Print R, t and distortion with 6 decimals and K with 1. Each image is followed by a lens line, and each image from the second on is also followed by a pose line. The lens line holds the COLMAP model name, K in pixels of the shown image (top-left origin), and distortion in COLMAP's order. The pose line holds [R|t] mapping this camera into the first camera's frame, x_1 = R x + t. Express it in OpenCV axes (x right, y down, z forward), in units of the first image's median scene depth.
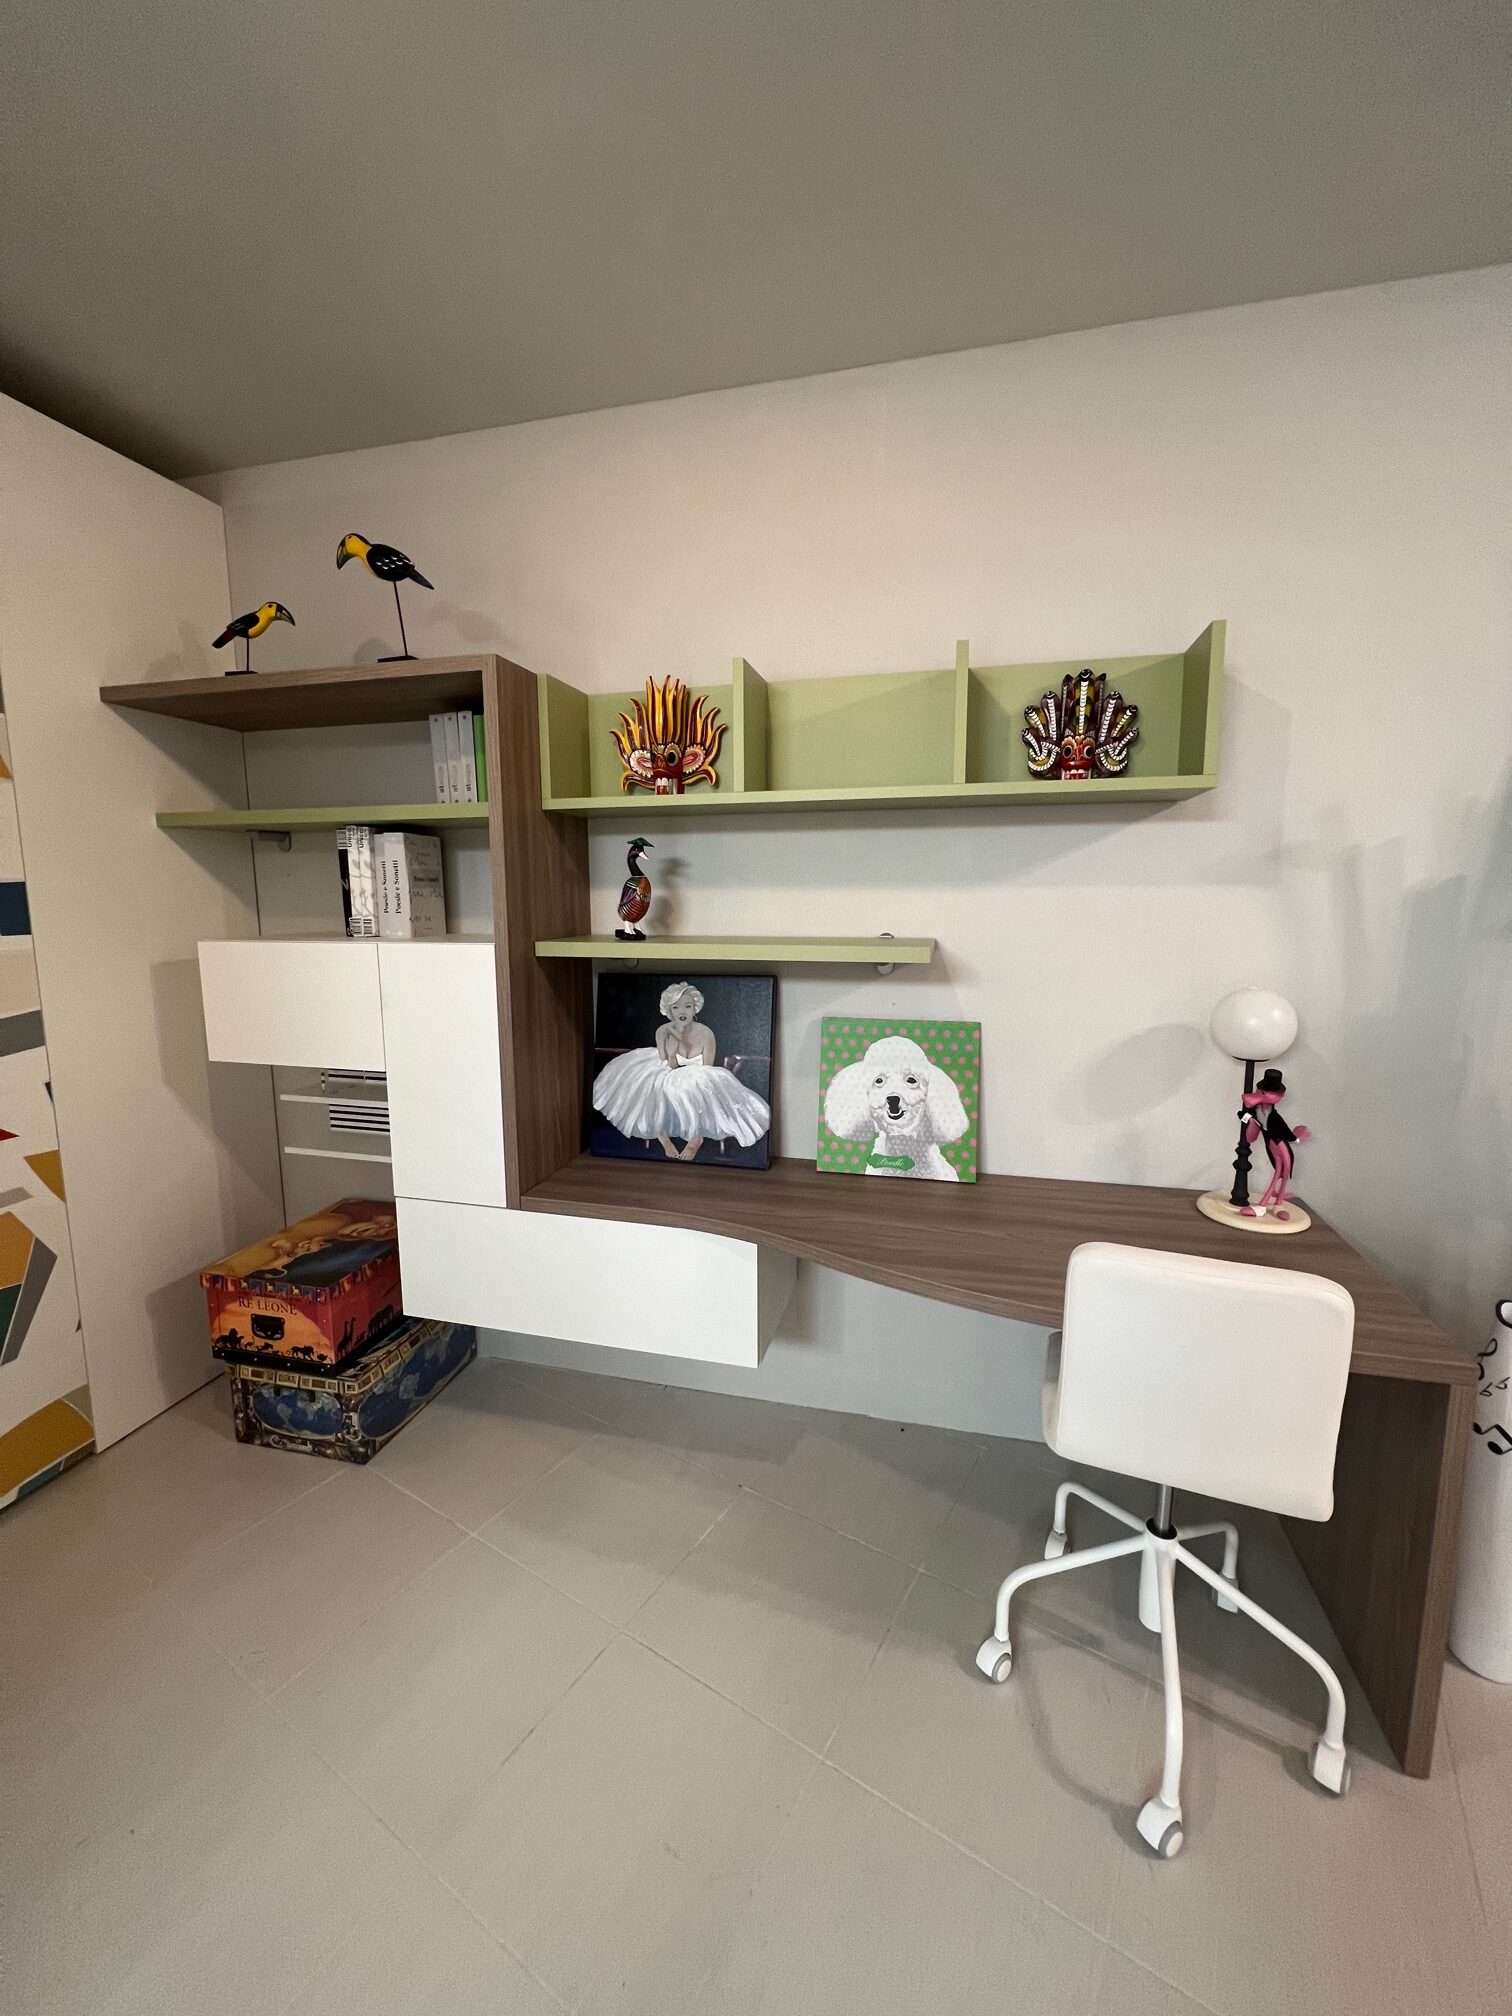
lens RADIAL K [[805.0, 0, 762.5], [0, 805.0, 1000.6], [0, 0, 1]] dist [-0.001027, -0.000710]
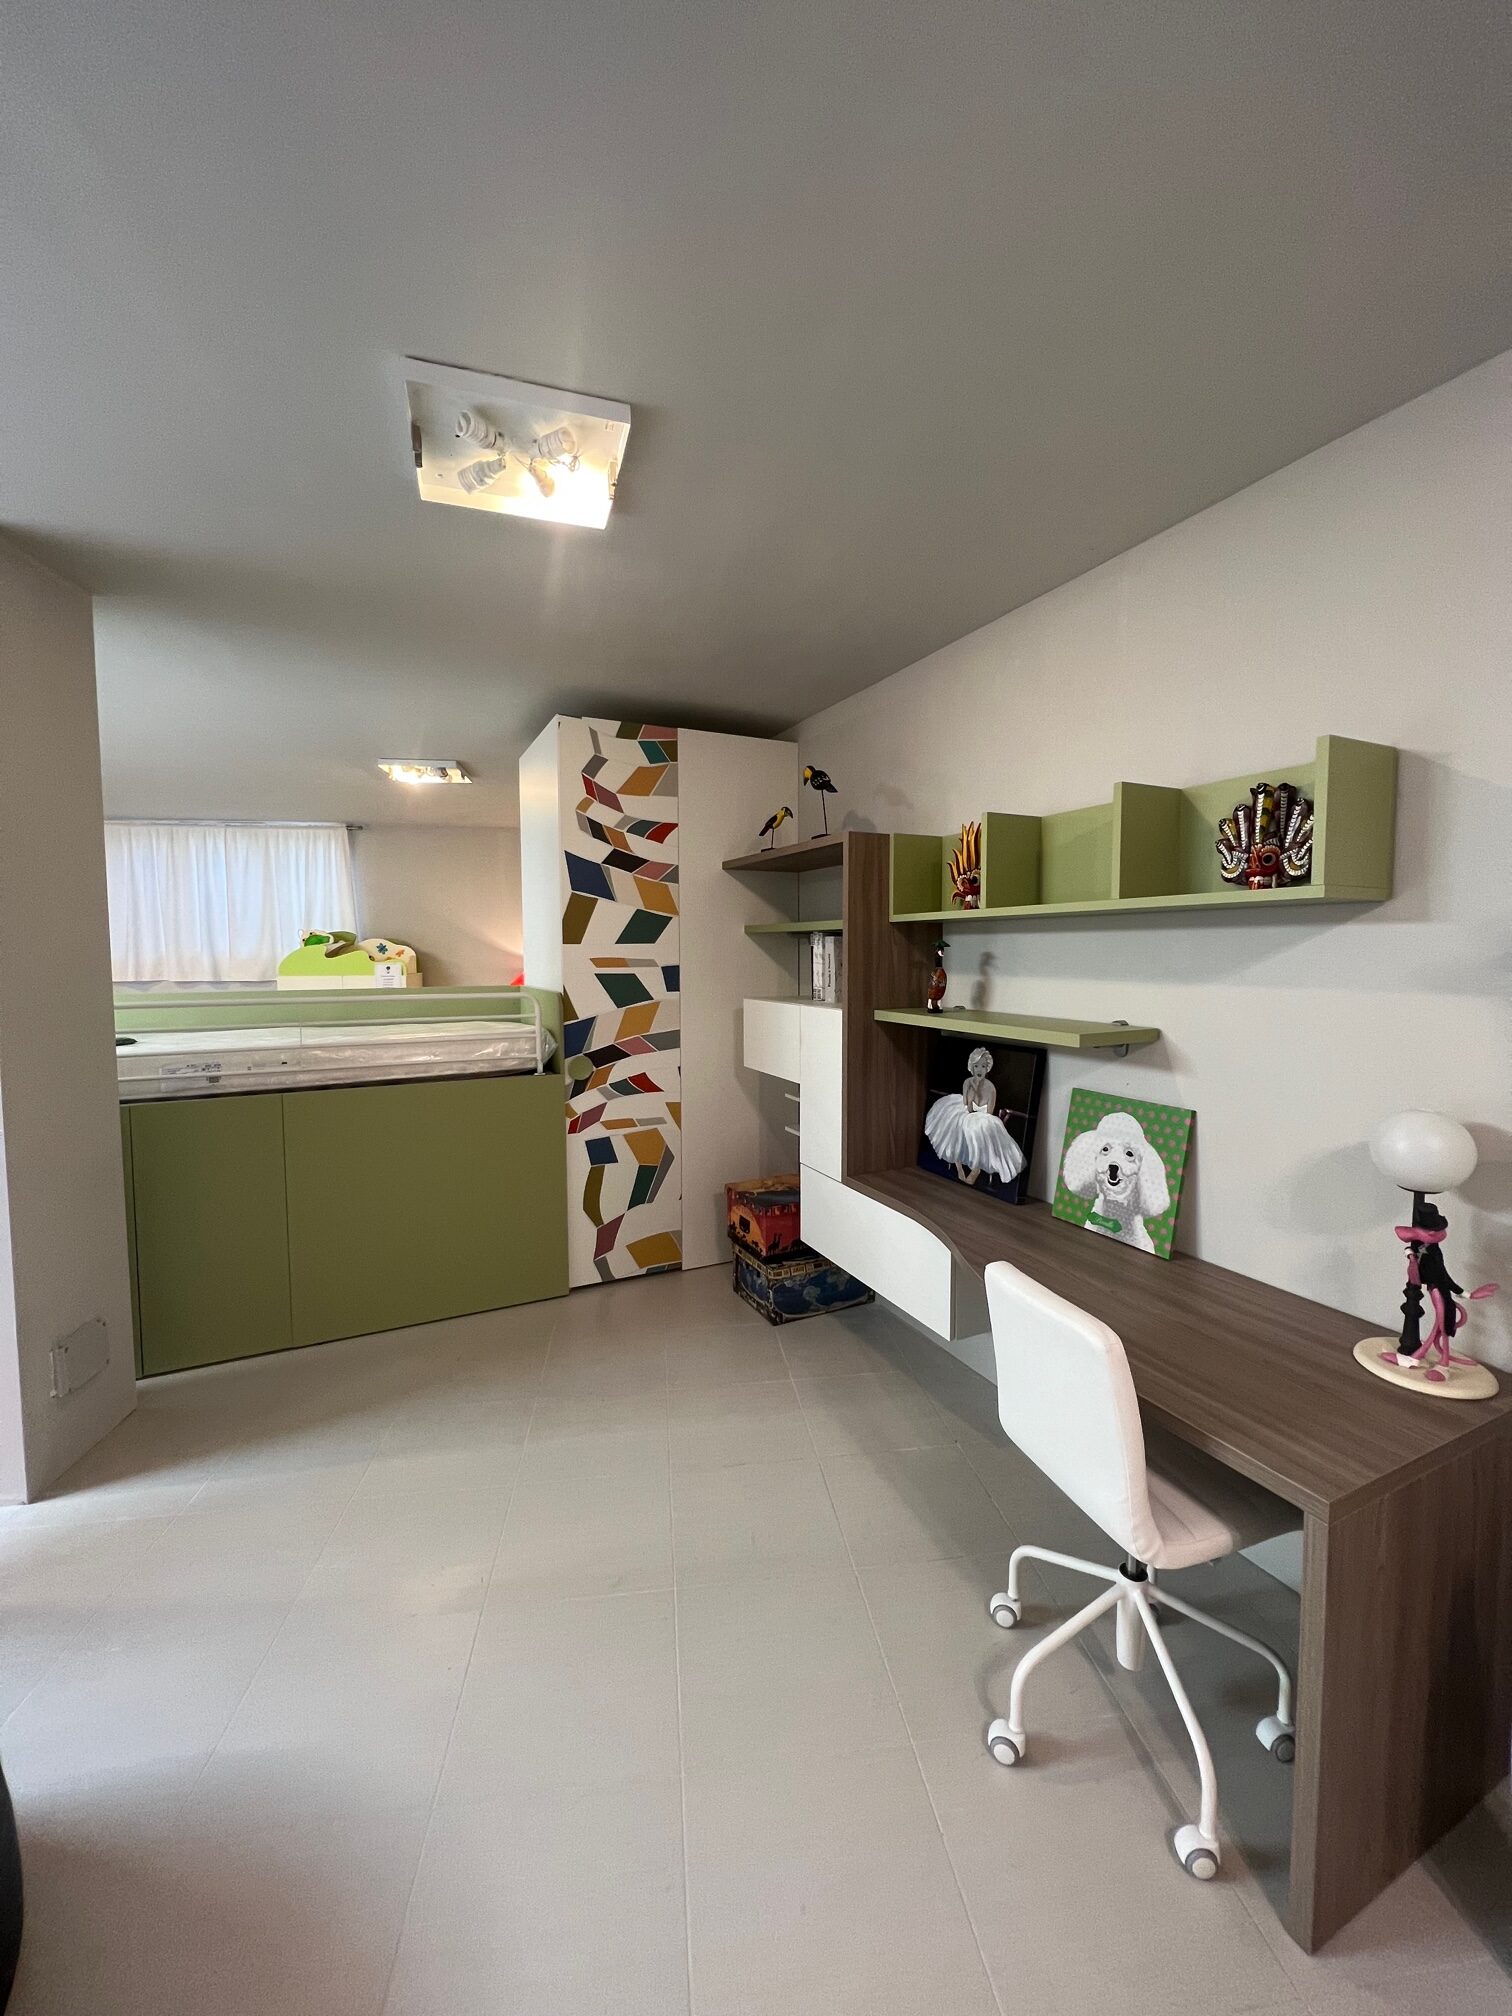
lens RADIAL K [[805.0, 0, 761.0], [0, 805.0, 1002.8], [0, 0, 1]] dist [-0.001027, -0.000710]
pose [[0.645820, 0.052487, -0.761683, 0.688320], [-0.102203, 0.994599, -0.018119, -0.036133], [0.756618, 0.089548, 0.647696, -0.124916]]
